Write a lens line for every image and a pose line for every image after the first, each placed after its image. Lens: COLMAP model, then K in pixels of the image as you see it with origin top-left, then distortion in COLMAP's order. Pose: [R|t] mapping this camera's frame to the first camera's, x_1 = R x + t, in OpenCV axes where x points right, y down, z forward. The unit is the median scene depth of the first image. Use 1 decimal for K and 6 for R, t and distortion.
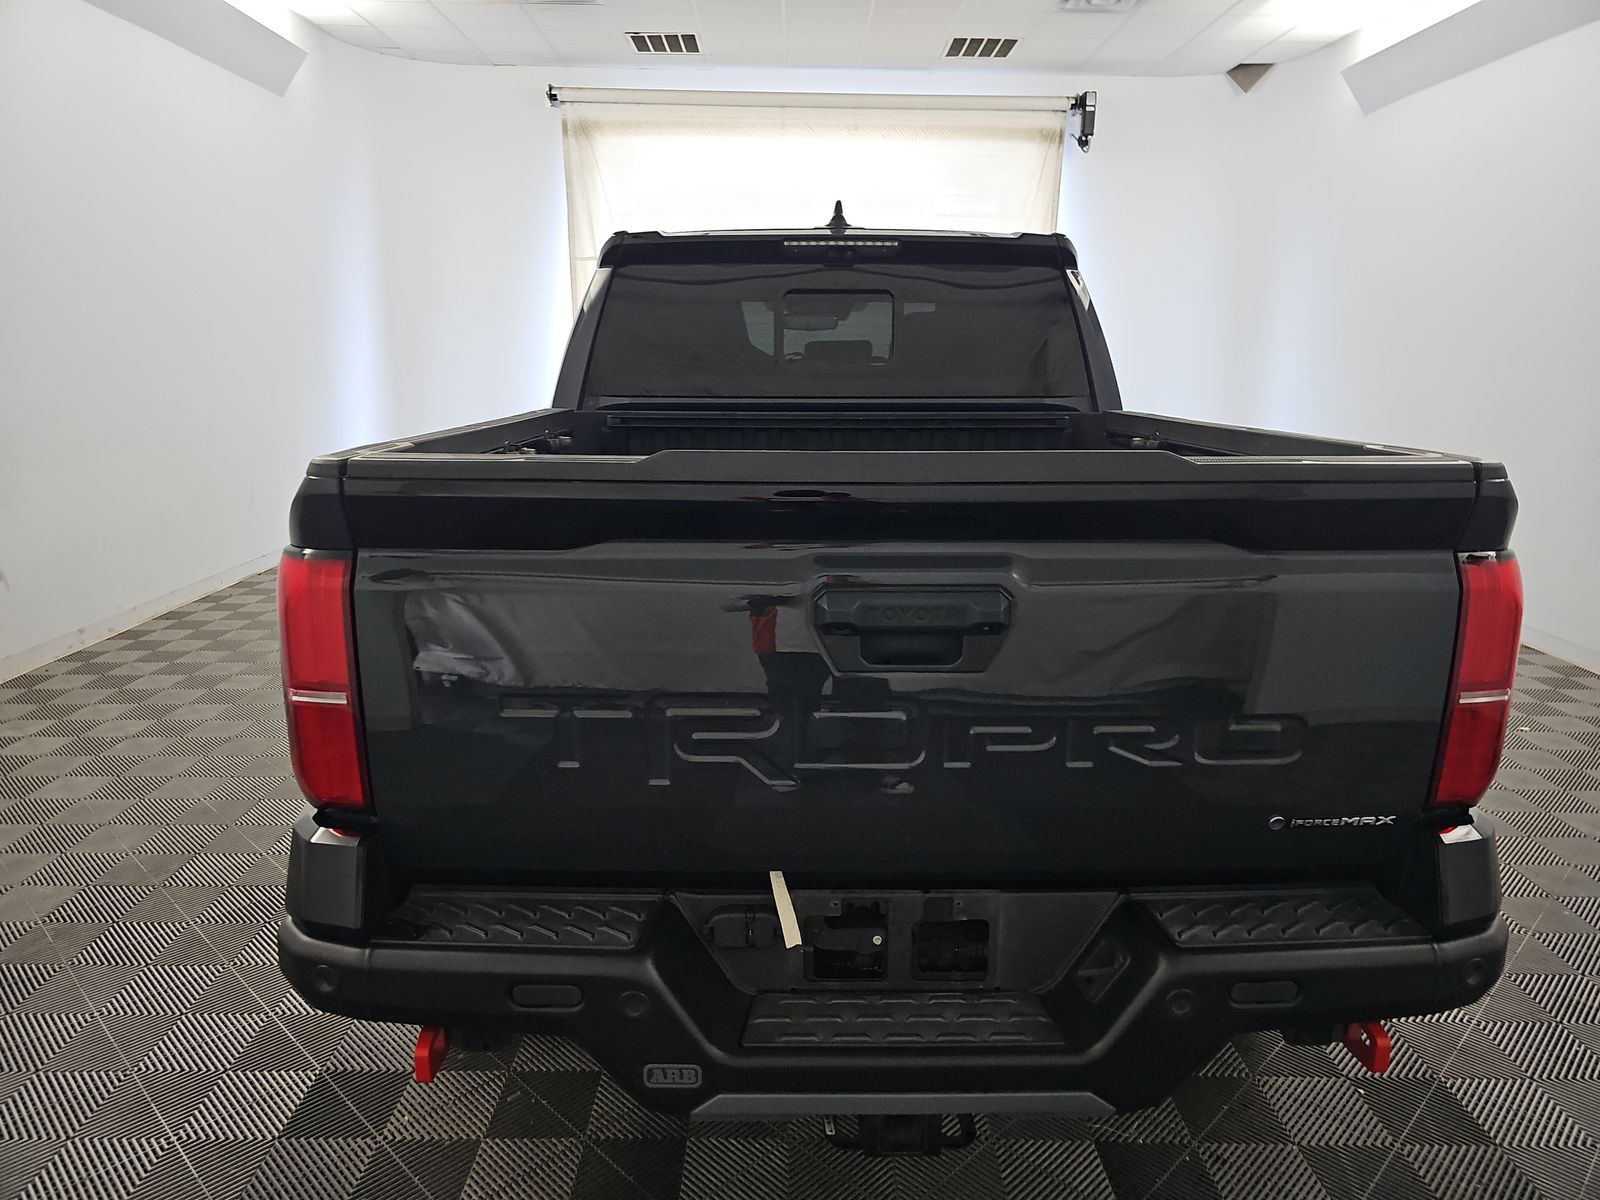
lens RADIAL K [[1087.0, 0, 799.0], [0, 1087.0, 606.2], [0, 0, 1]] dist [0.016898, -0.003003]
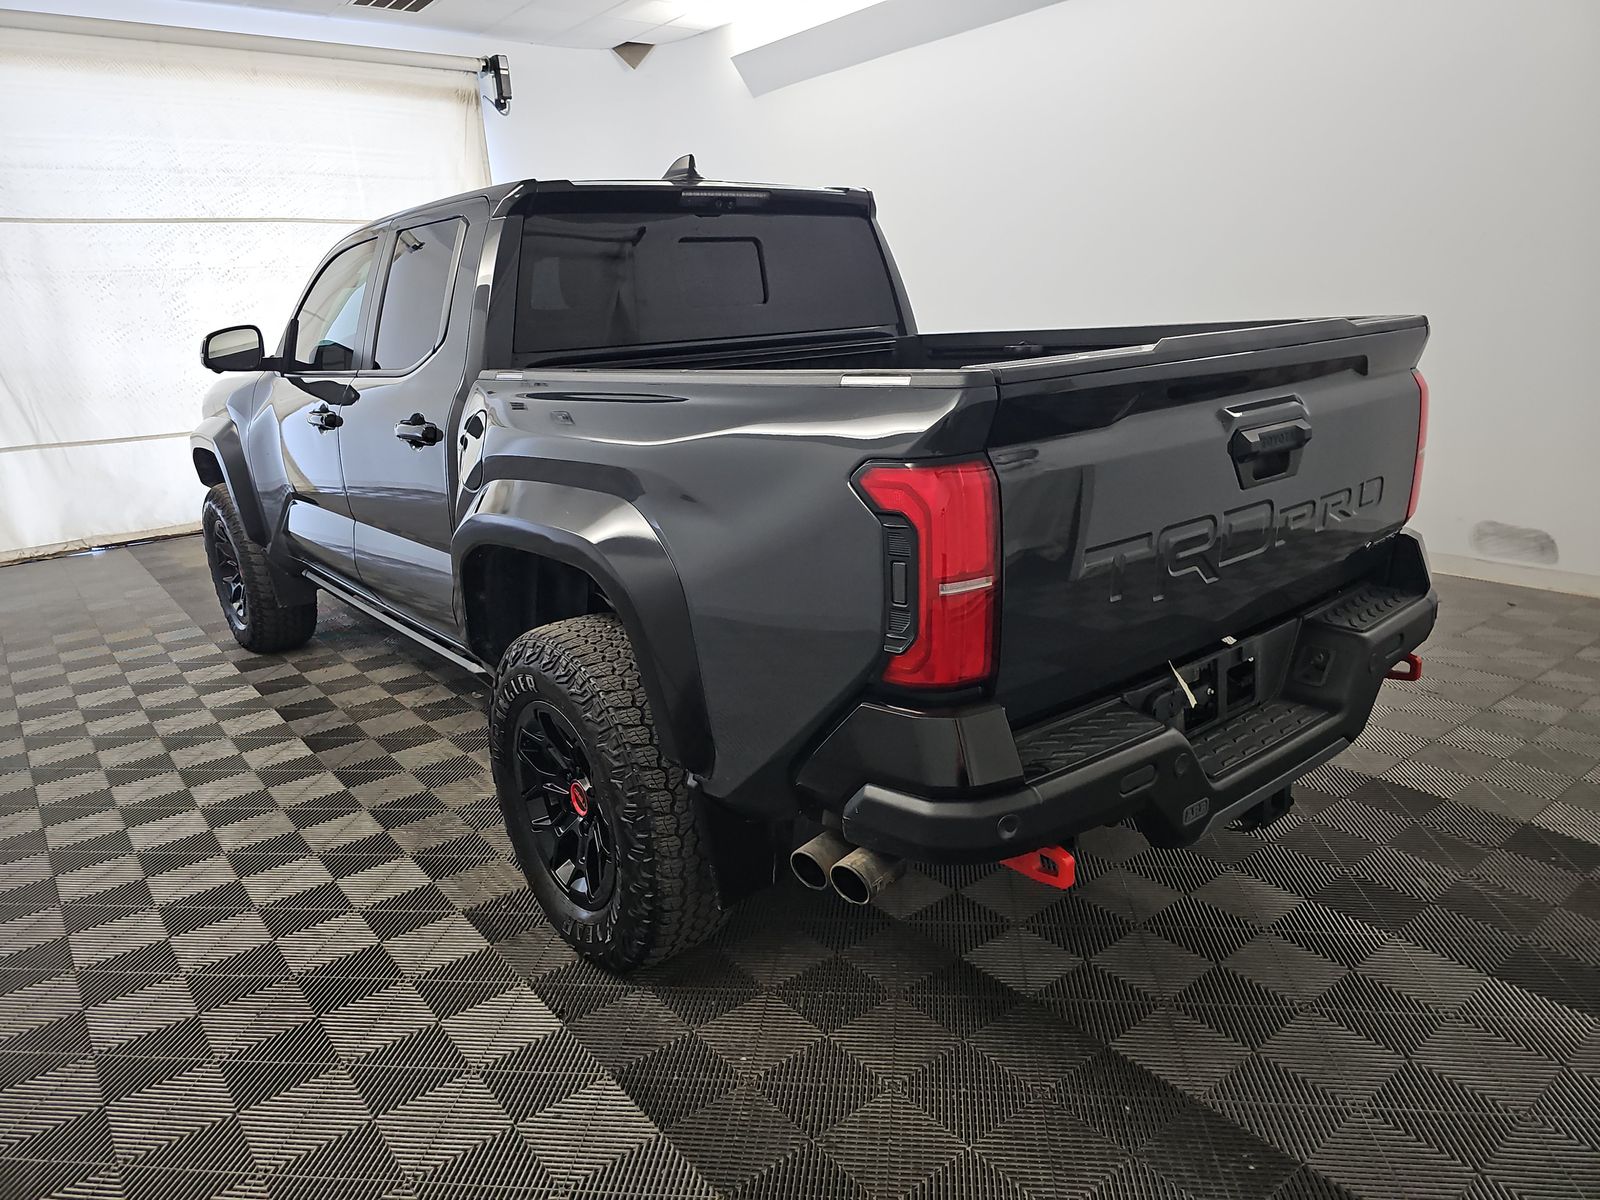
lens RADIAL K [[1087.0, 0, 792.7], [0, 1087.0, 593.6], [0, 0, 1]] dist [0.016898, -0.003003]
pose [[0.785134, -0.205745, 0.584152, -0.596038], [0.195930, 0.977278, 0.080868, -0.017123], [-0.587517, 0.050961, 0.807606, 0.095296]]
